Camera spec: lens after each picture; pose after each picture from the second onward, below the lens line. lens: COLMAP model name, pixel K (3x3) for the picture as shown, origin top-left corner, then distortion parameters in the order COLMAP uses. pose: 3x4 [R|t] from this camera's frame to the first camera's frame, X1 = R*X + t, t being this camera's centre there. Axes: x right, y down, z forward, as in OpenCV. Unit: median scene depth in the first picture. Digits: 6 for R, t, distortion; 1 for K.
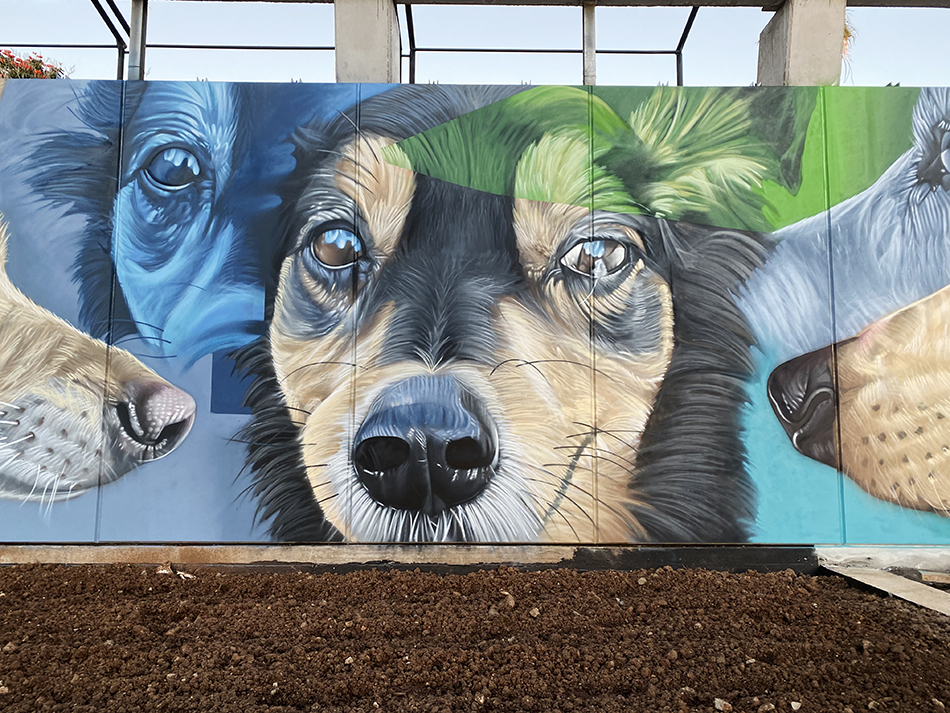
lens RADIAL K [[714.1, 0, 475.0], [0, 714.1, 356.5], [0, 0, 1]] dist [0.011943, -0.002372]
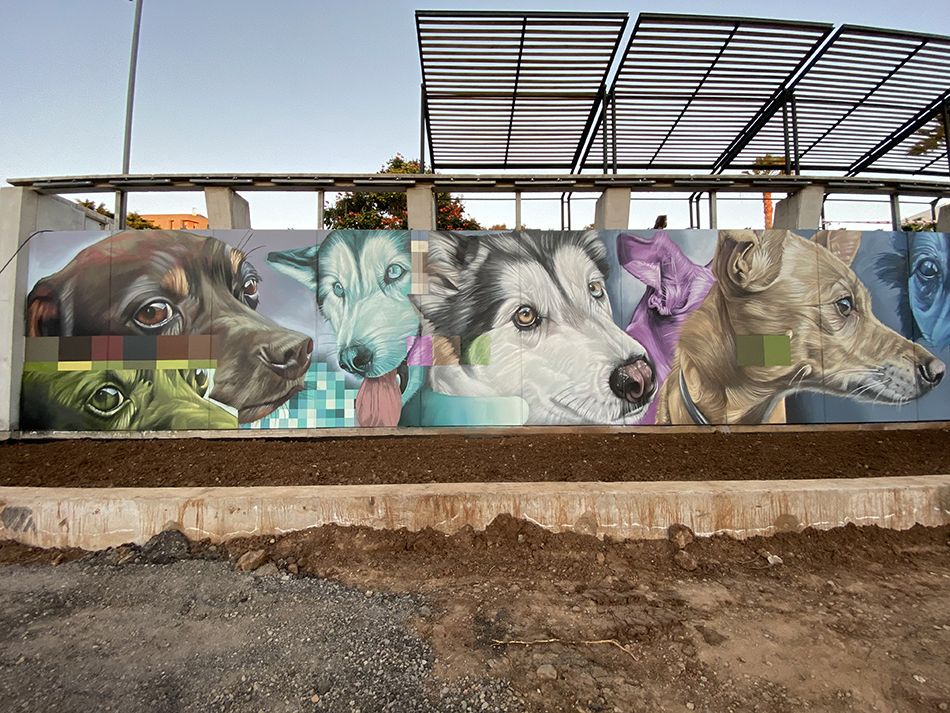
lens RADIAL K [[341.7, 0, 469.9], [0, 341.7, 364.2], [0, 0, 1]] dist [0.022349, -0.016768]
pose [[0.999890, -0.014153, 0.004332, -2.009221], [0.013818, 0.997490, 0.069453, -0.041657], [-0.005304, -0.069385, 0.997576, -0.151452]]
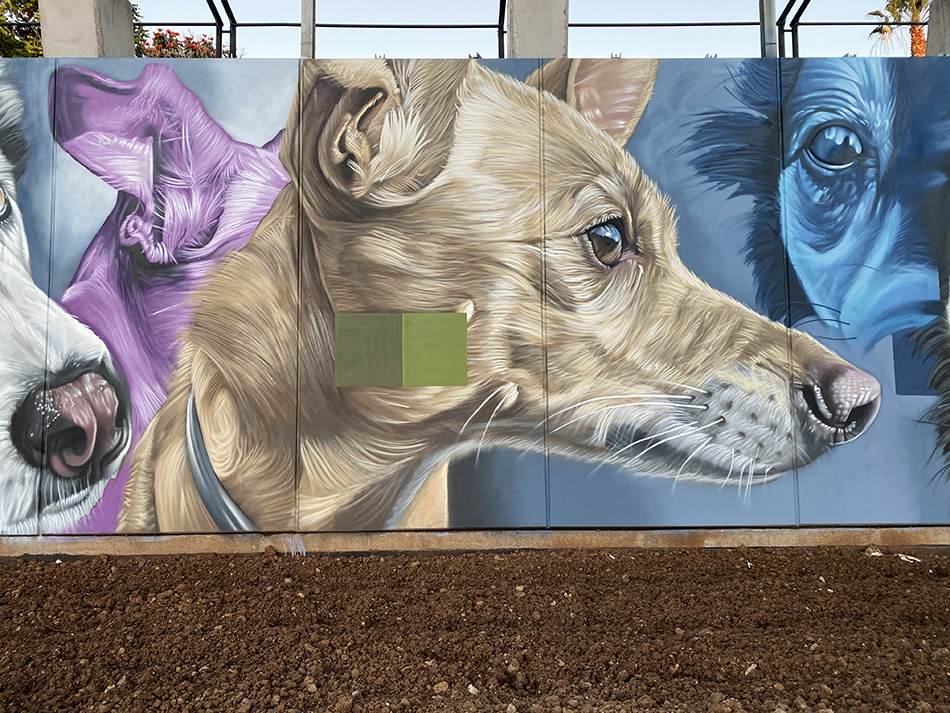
lens RADIAL K [[714.1, 0, 475.0], [0, 714.1, 356.5], [0, 0, 1]] dist [0.011943, -0.002372]
pose [[0.999851, -0.014649, 0.009082, -0.940838], [0.014397, 0.999527, 0.027166, -0.009175], [-0.009476, -0.027031, 0.999590, 0.012620]]
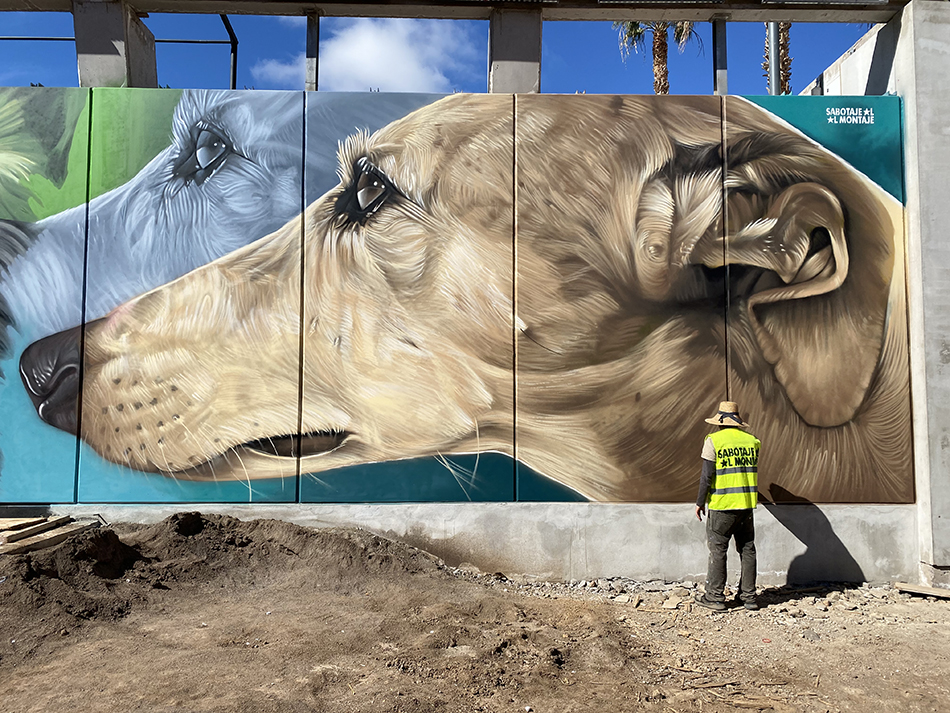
lens RADIAL K [[714.1, 0, 475.0], [0, 714.1, 356.5], [0, 0, 1]] dist [0.011943, -0.002372]
pose [[0.999831, -0.001187, 0.018321, 1.082246], [0.000524, 0.999346, 0.036144, -0.006916], [-0.018352, -0.036128, 0.999179, -0.121713]]
